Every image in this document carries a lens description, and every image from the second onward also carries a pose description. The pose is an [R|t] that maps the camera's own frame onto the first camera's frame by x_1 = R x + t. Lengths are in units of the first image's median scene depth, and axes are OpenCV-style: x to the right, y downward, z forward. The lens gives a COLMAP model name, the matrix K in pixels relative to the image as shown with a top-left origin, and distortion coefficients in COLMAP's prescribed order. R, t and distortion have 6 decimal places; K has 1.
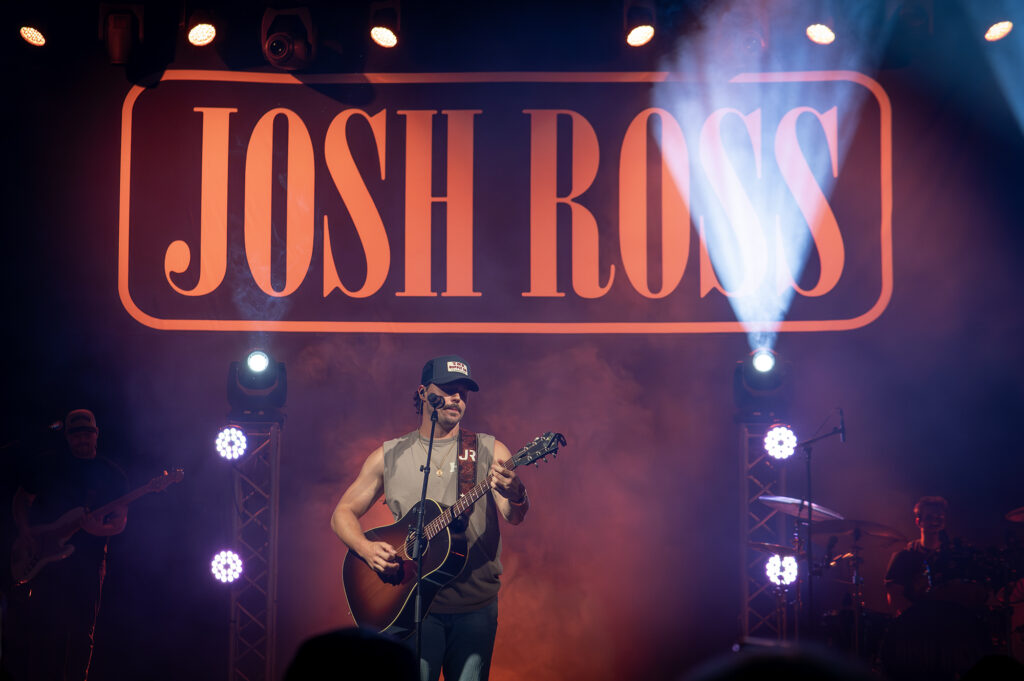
lens RADIAL K [[2521.7, 0, 512.0], [0, 2521.7, 340.5], [0, 0, 1]] dist [0.094293, 0.482983]
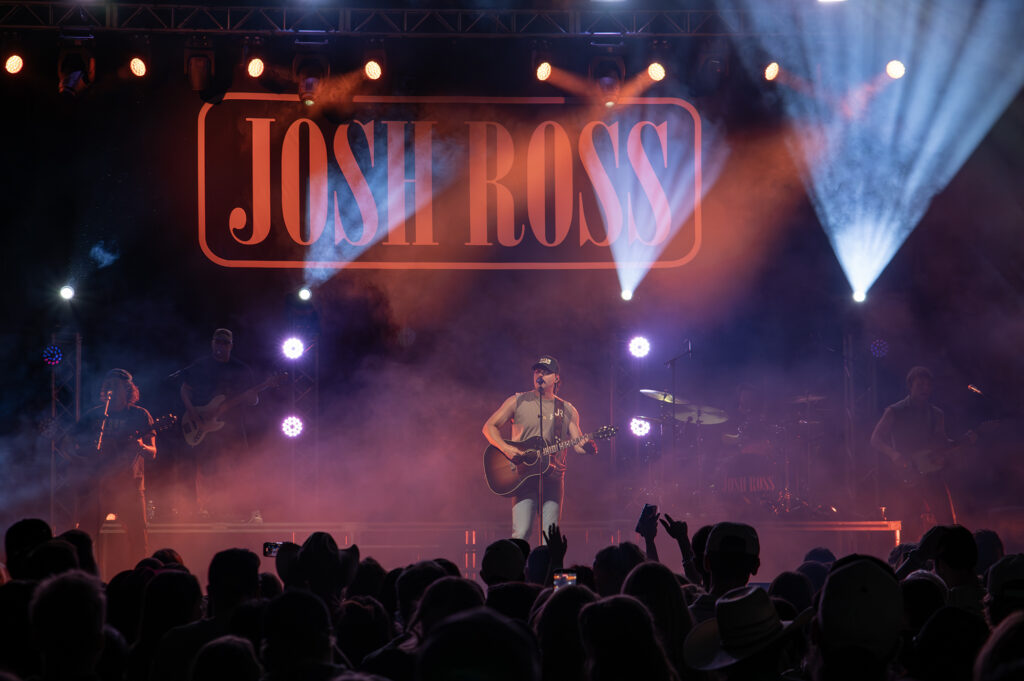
lens RADIAL K [[2521.7, 0, 512.0], [0, 2521.7, 340.5], [0, 0, 1]] dist [0.094293, 0.482983]
pose [[0.991333, -0.005181, 0.131267, -0.168409], [-0.007538, 0.995332, 0.096212, -0.107130], [-0.131153, -0.096368, 0.986667, -0.520815]]
